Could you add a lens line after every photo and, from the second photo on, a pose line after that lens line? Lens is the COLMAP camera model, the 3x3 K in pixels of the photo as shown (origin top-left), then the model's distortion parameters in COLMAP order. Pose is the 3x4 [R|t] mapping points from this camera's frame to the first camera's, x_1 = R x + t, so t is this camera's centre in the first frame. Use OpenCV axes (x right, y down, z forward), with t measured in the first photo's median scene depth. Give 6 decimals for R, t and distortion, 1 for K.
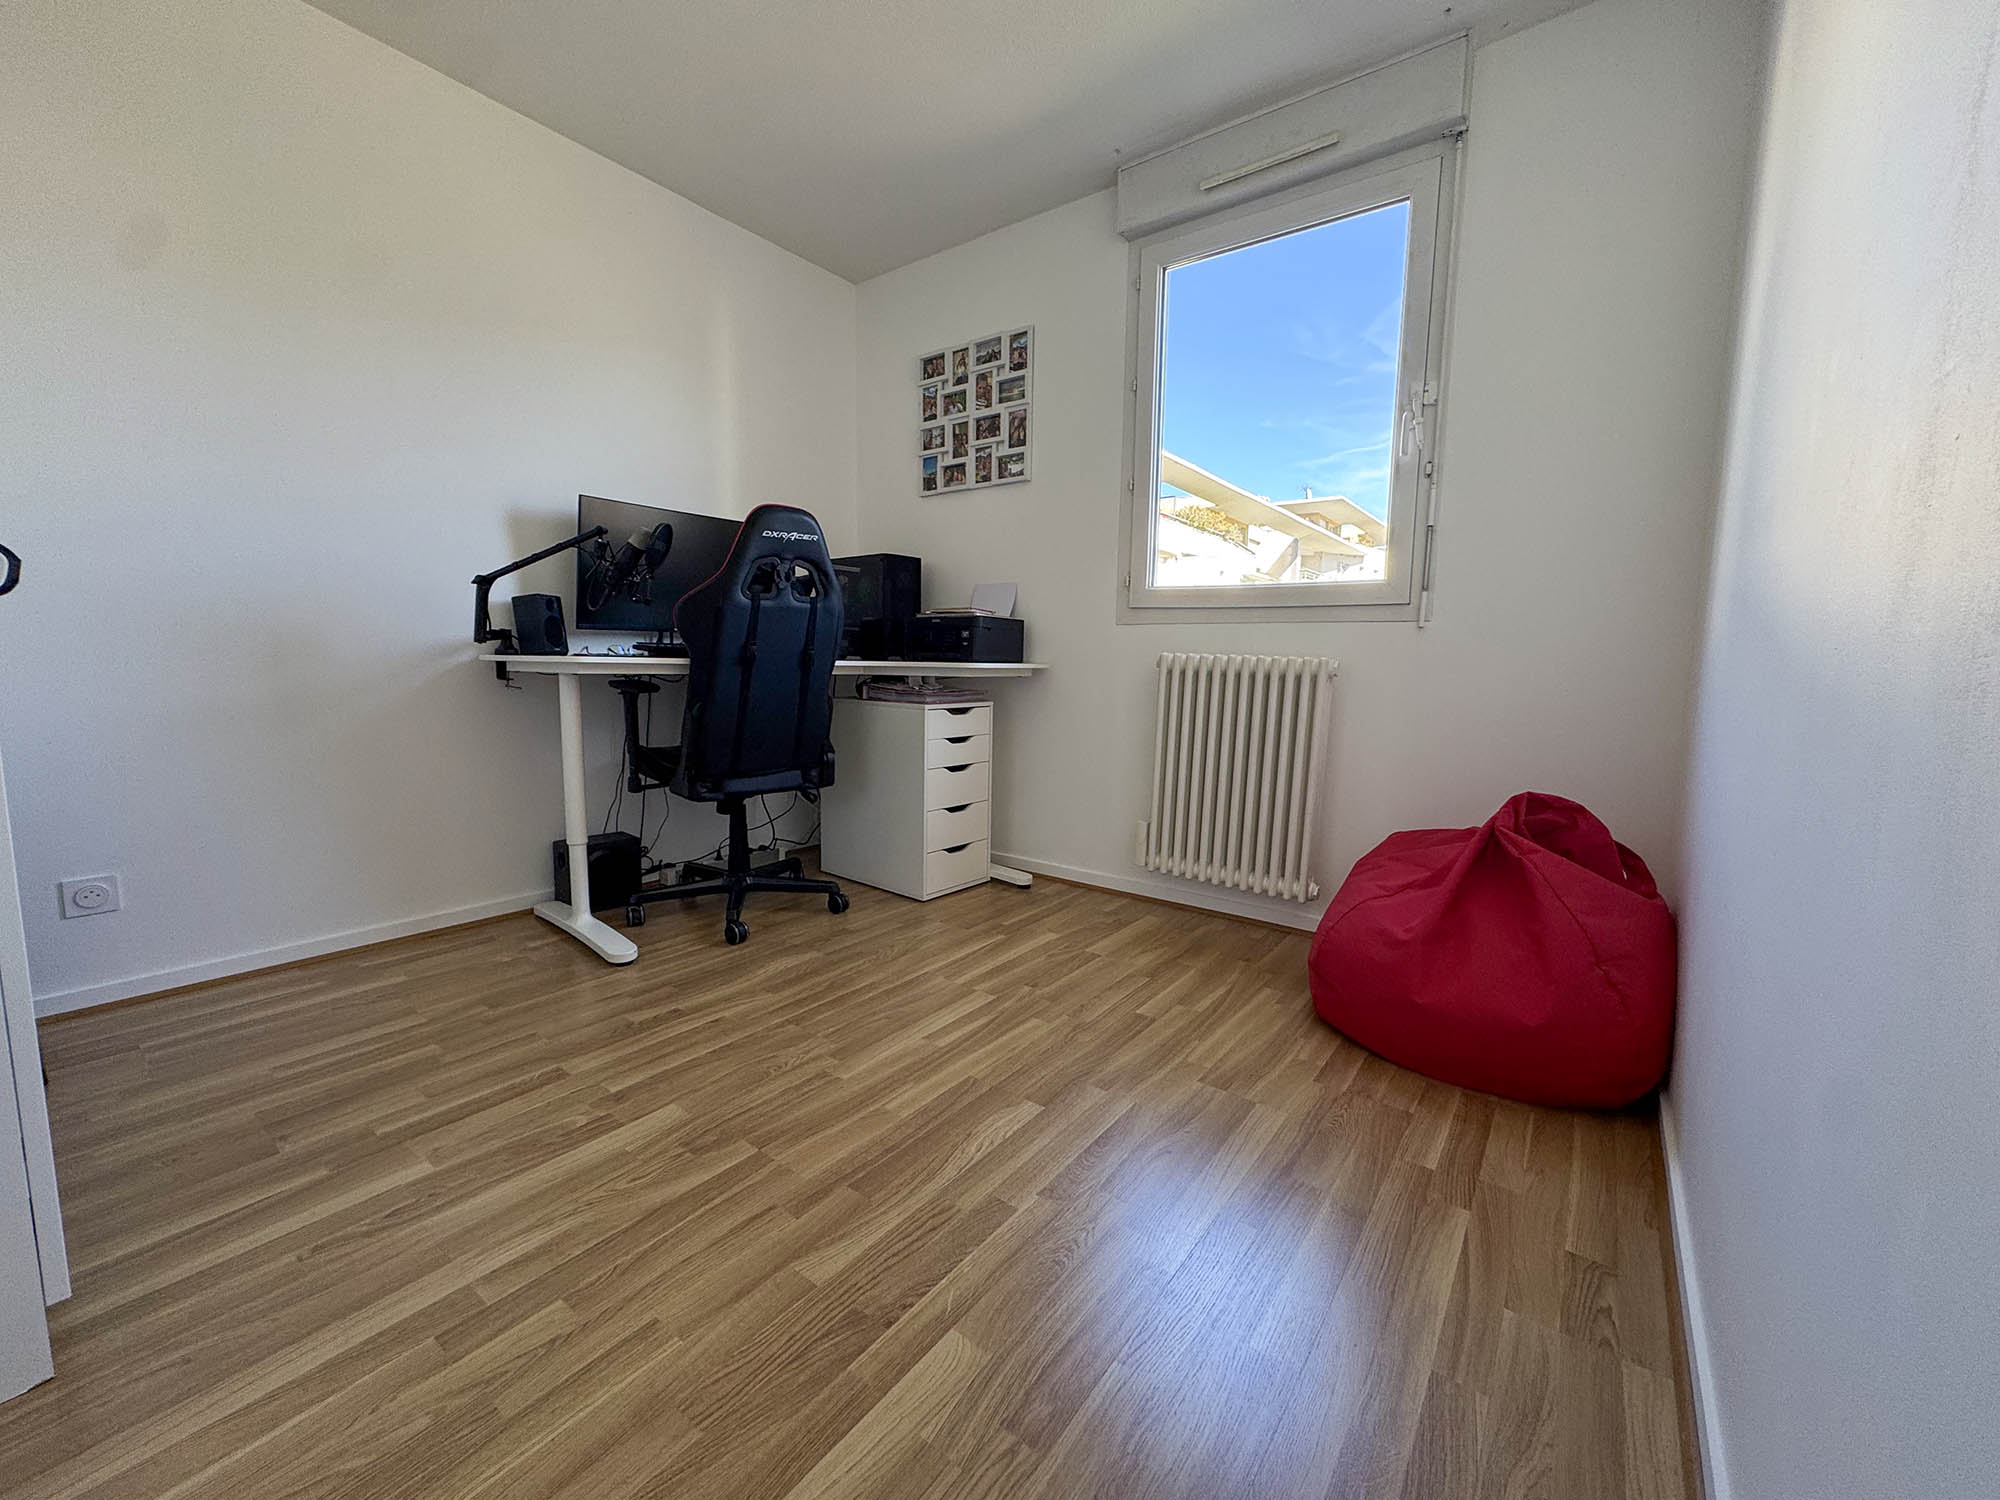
lens RADIAL K [[798.0, 0, 997.3], [0, 798.0, 758.8], [0, 0, 1]] dist [-0.001106, -0.000584]
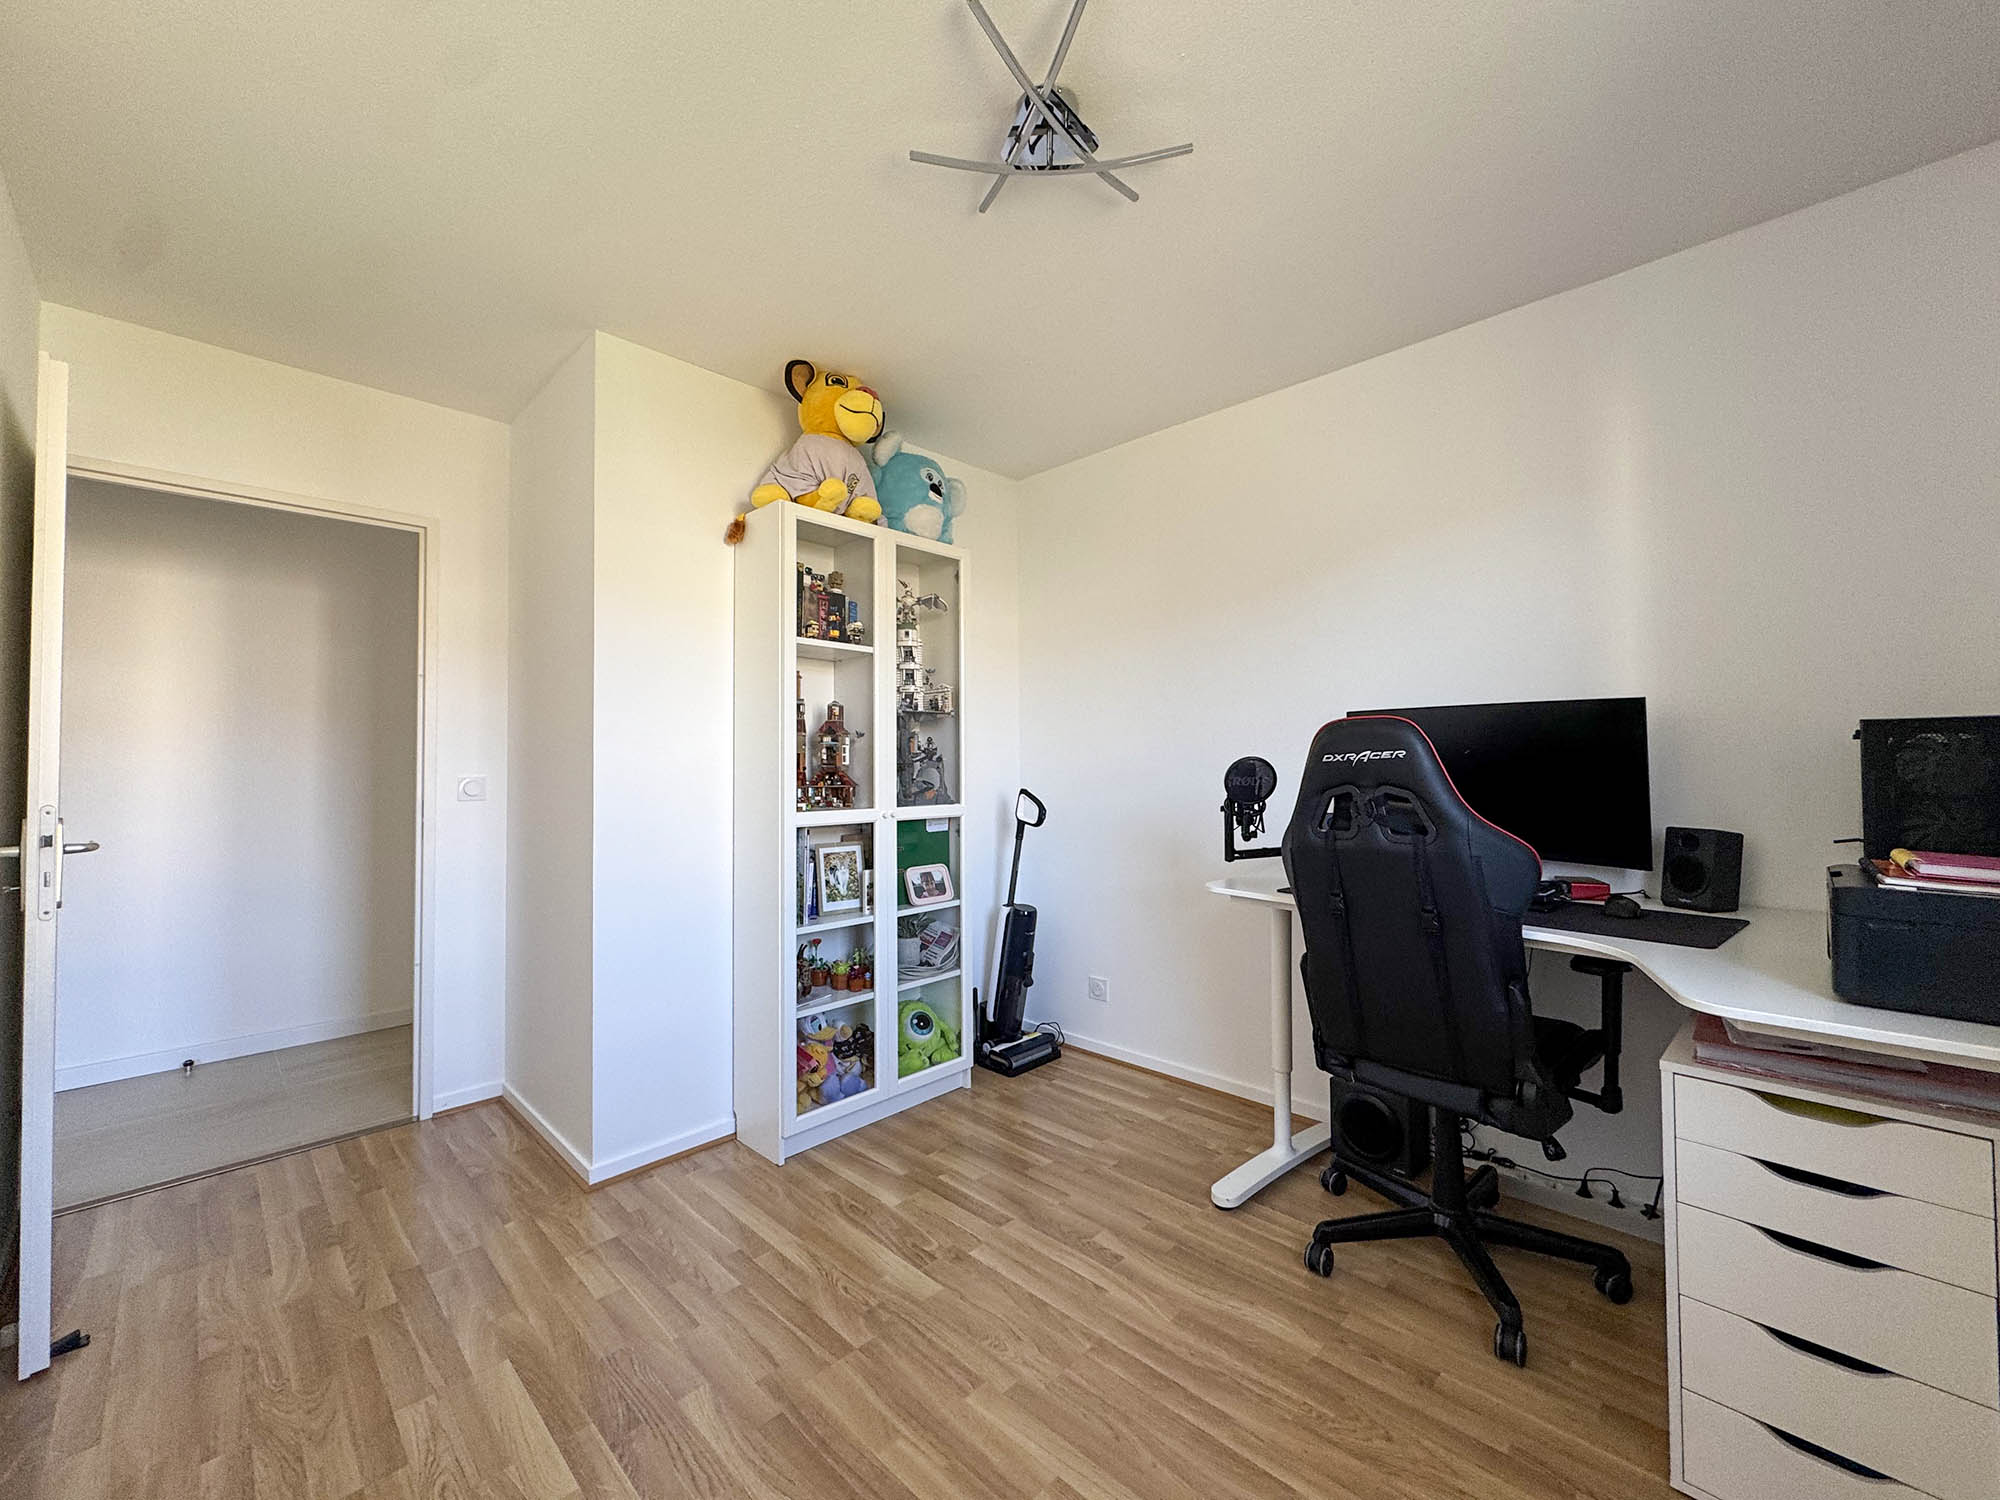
lens RADIAL K [[798.0, 0, 1000.5], [0, 798.0, 752.0], [0, 0, 1]] dist [-0.001106, -0.000584]
pose [[-0.135357, -0.034544, -0.990195, 0.654061], [-0.117540, 0.992894, -0.018570, -0.288616], [0.983800, 0.113874, -0.138456, 0.966616]]
